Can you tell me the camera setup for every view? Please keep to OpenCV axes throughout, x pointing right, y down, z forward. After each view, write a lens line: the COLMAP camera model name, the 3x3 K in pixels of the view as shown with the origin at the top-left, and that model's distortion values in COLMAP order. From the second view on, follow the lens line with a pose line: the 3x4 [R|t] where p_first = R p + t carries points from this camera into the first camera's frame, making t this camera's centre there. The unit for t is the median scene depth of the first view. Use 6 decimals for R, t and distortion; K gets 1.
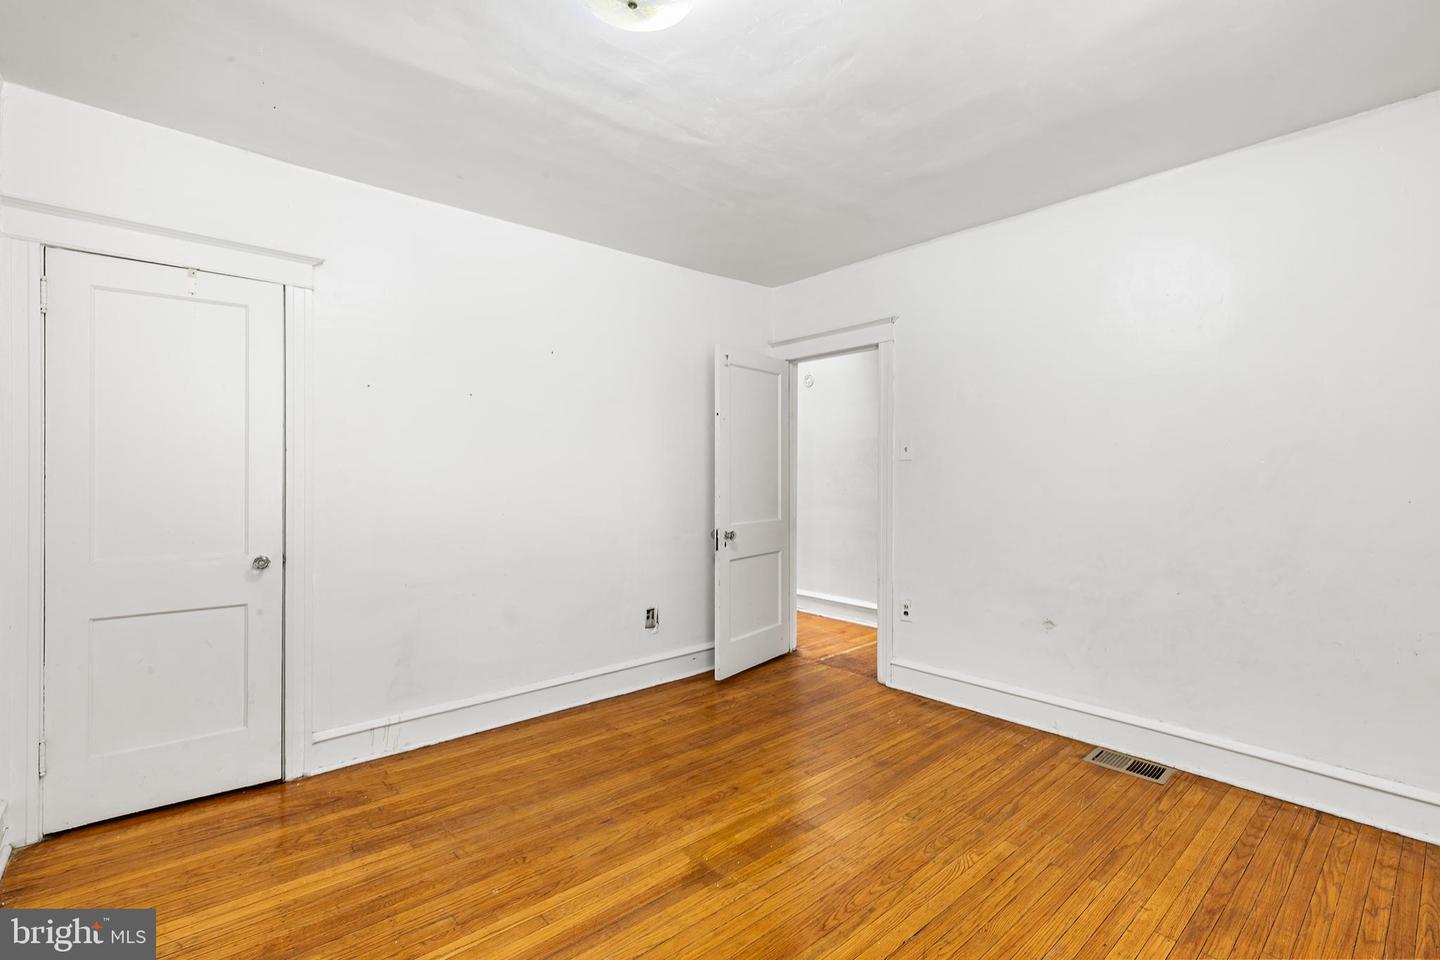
lens RADIAL K [[645.2, 0, 720.7], [0, 645.2, 491.8], [0, 0, 1]] dist [0.002592, 0.000074]
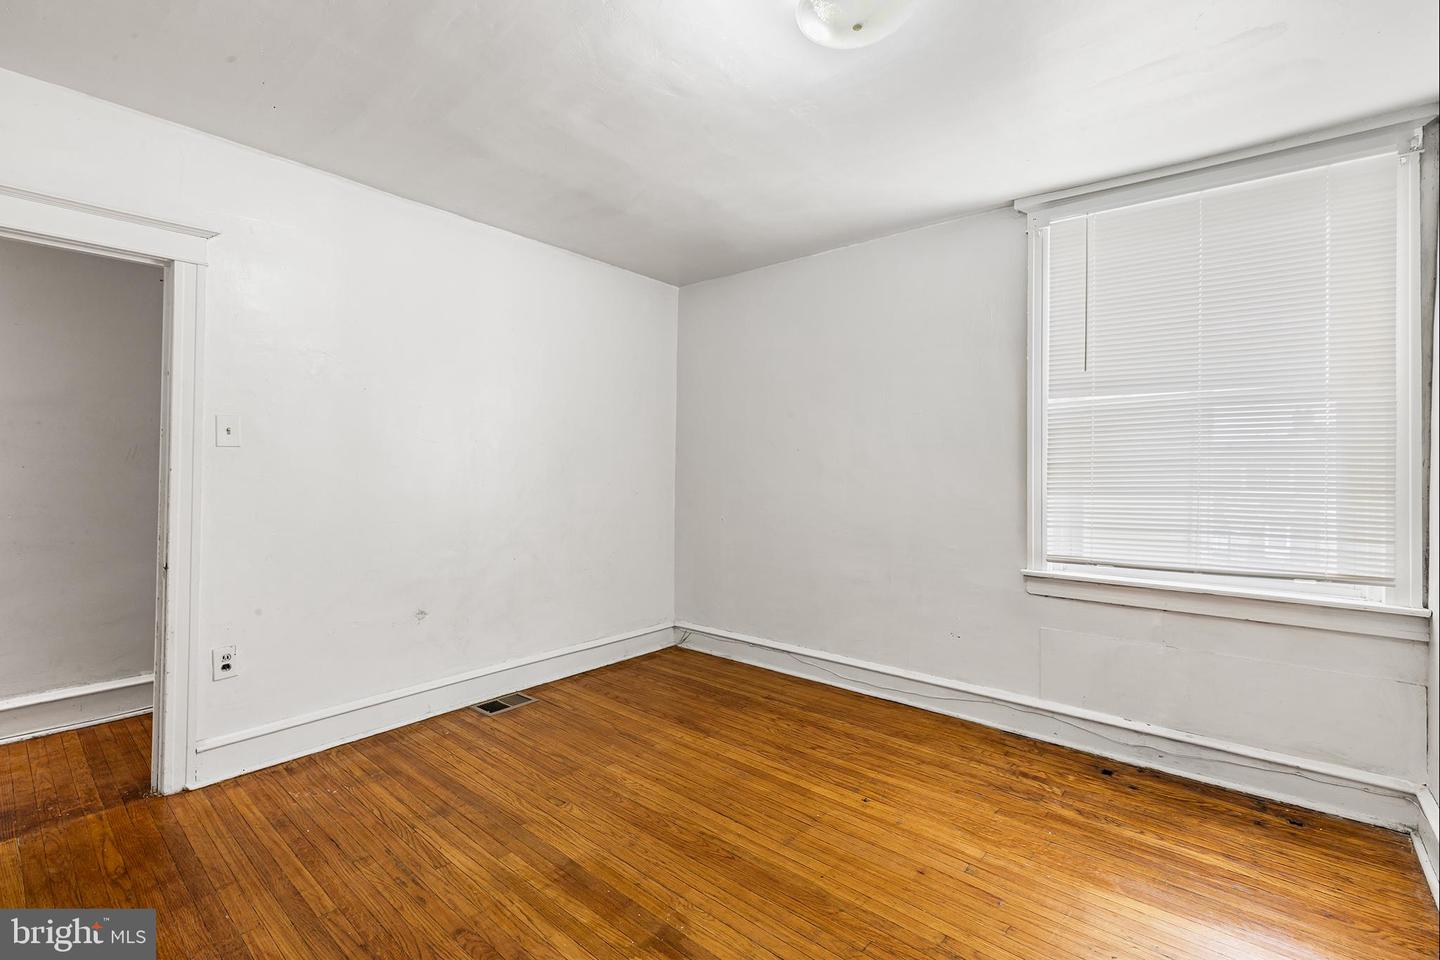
lens RADIAL K [[645.2, 0, 720.7], [0, 645.2, 491.8], [0, 0, 1]] dist [0.002592, 0.000074]
pose [[-0.152078, -0.039984, 0.987559, -0.646694], [0.020495, 0.998839, 0.043597, -0.027375], [-0.988156, 0.026870, -0.151082, 0.783669]]
